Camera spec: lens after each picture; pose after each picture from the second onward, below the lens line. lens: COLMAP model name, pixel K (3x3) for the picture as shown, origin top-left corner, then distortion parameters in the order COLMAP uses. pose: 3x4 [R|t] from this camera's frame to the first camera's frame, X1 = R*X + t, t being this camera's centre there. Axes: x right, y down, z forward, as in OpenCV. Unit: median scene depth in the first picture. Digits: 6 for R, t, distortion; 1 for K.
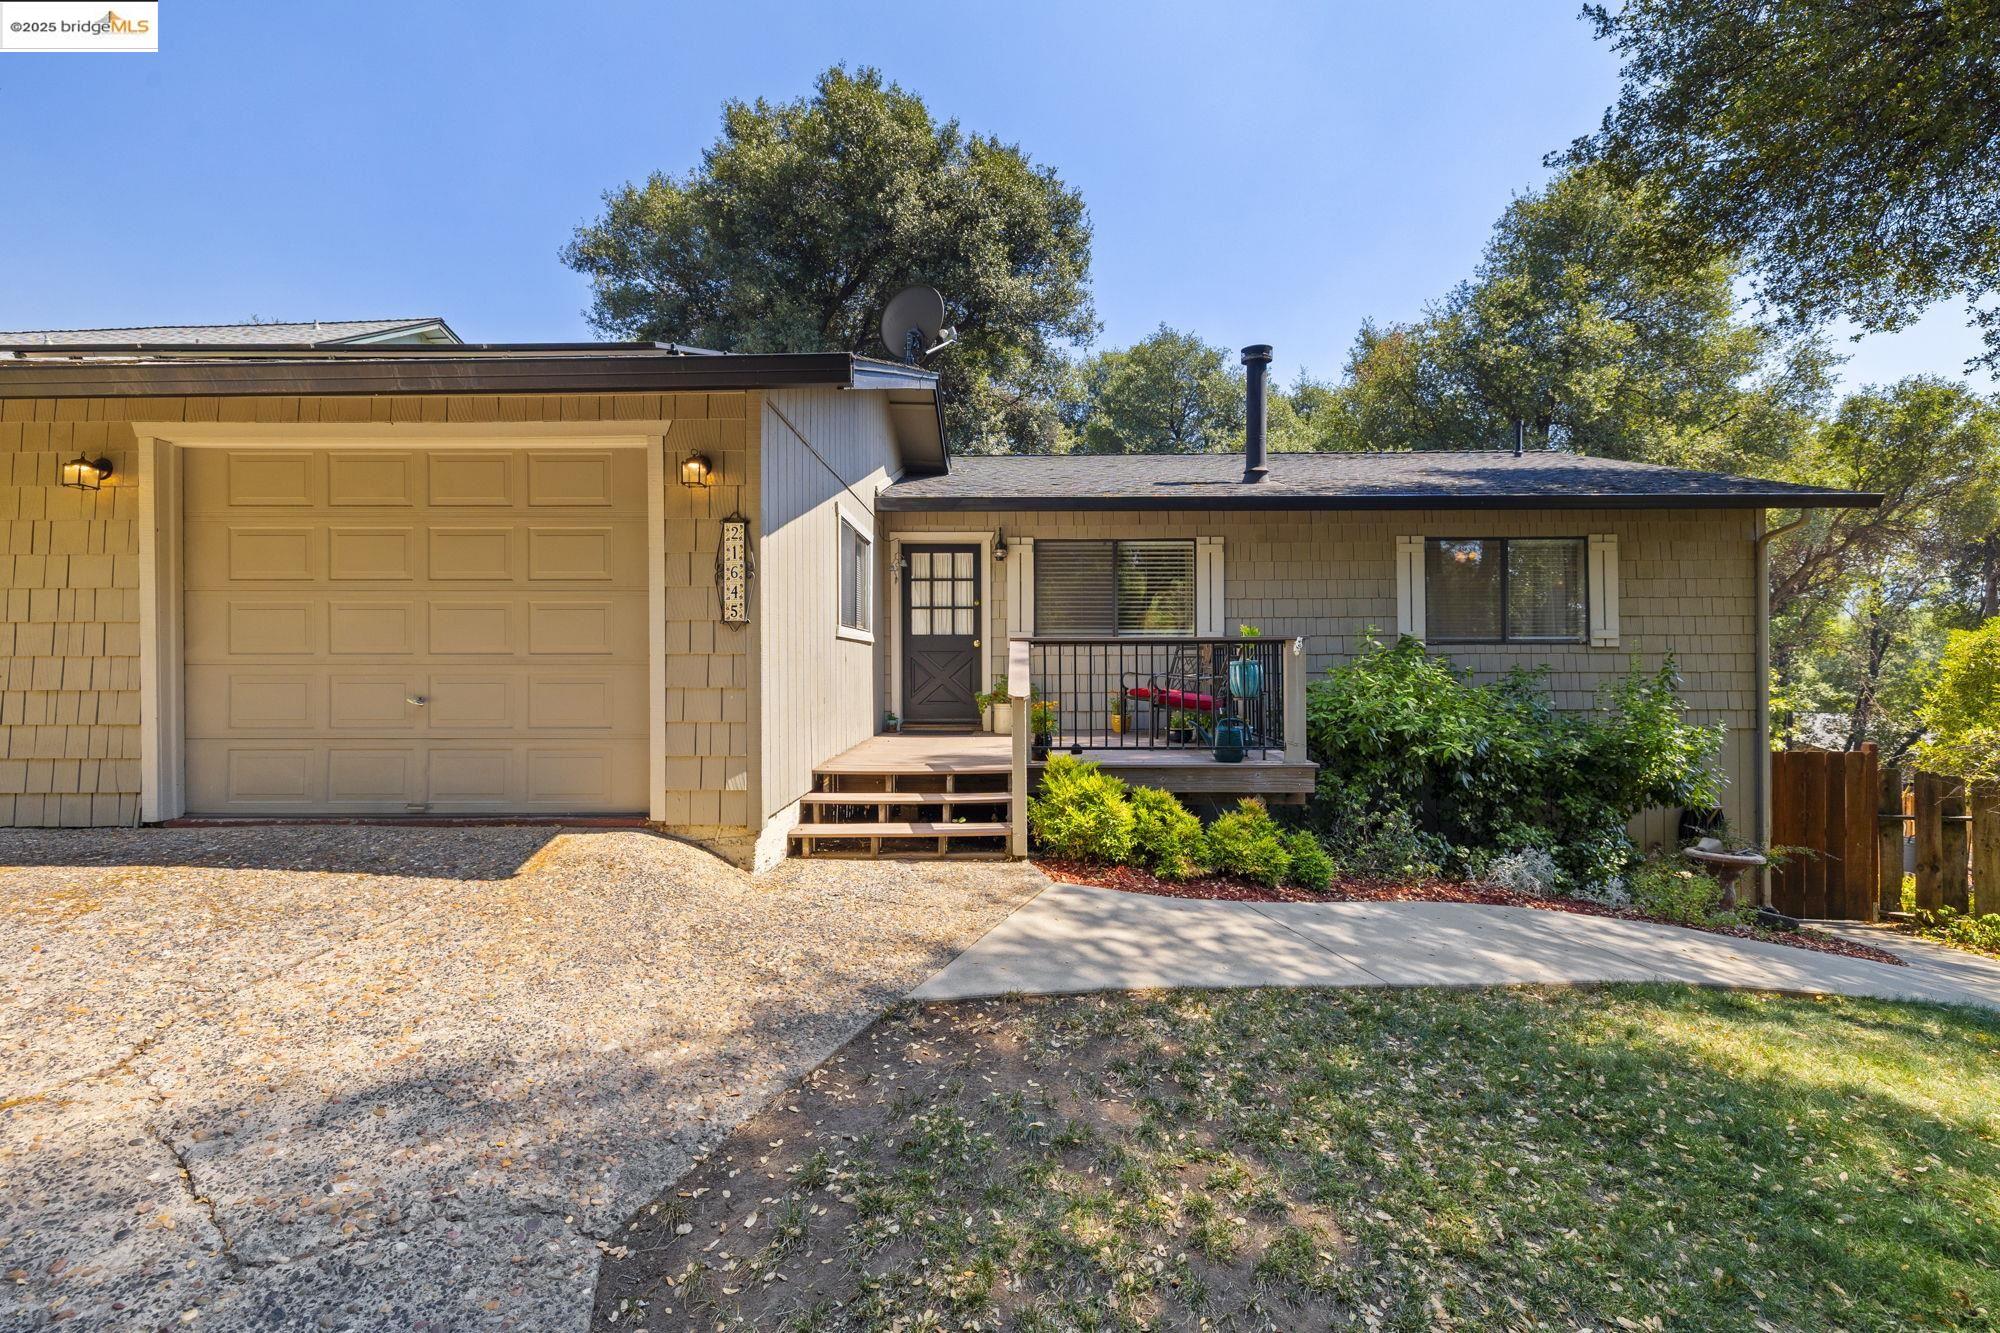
lens RADIAL K [[852.4, 0, 1006.8], [0, 852.4, 660.0], [0, 0, 1]] dist [-0.001575, 0.000380]
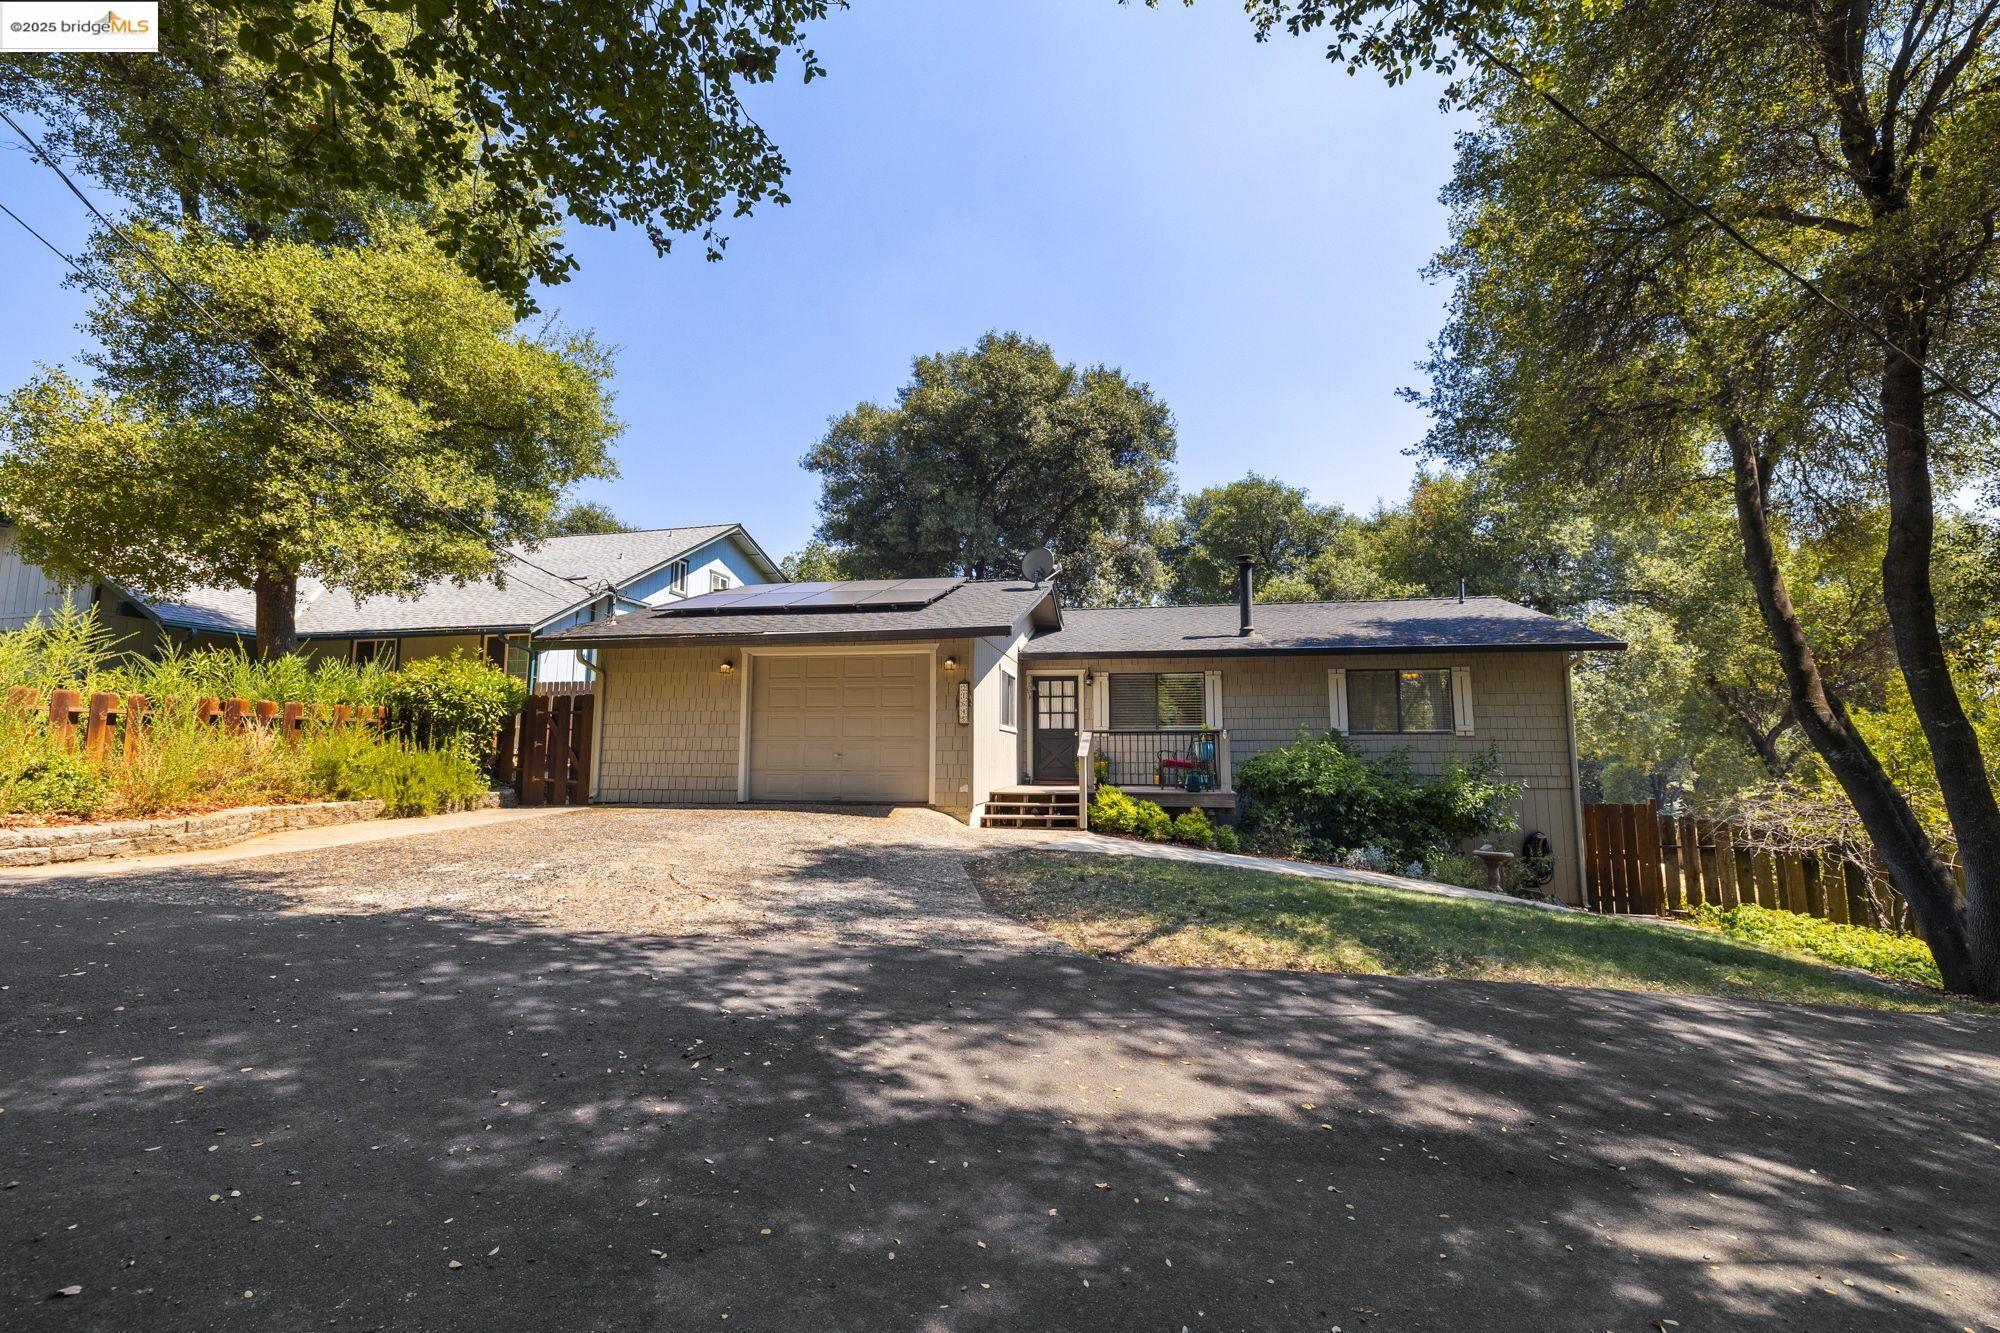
lens RADIAL K [[852.4, 0, 1006.8], [0, 852.4, 660.0], [0, 0, 1]] dist [-0.001575, 0.000380]
pose [[0.987061, -0.012982, -0.159822, 0.103294], [-0.004535, 0.994059, -0.108751, 0.020490], [0.160284, 0.108069, 0.981137, -0.725003]]
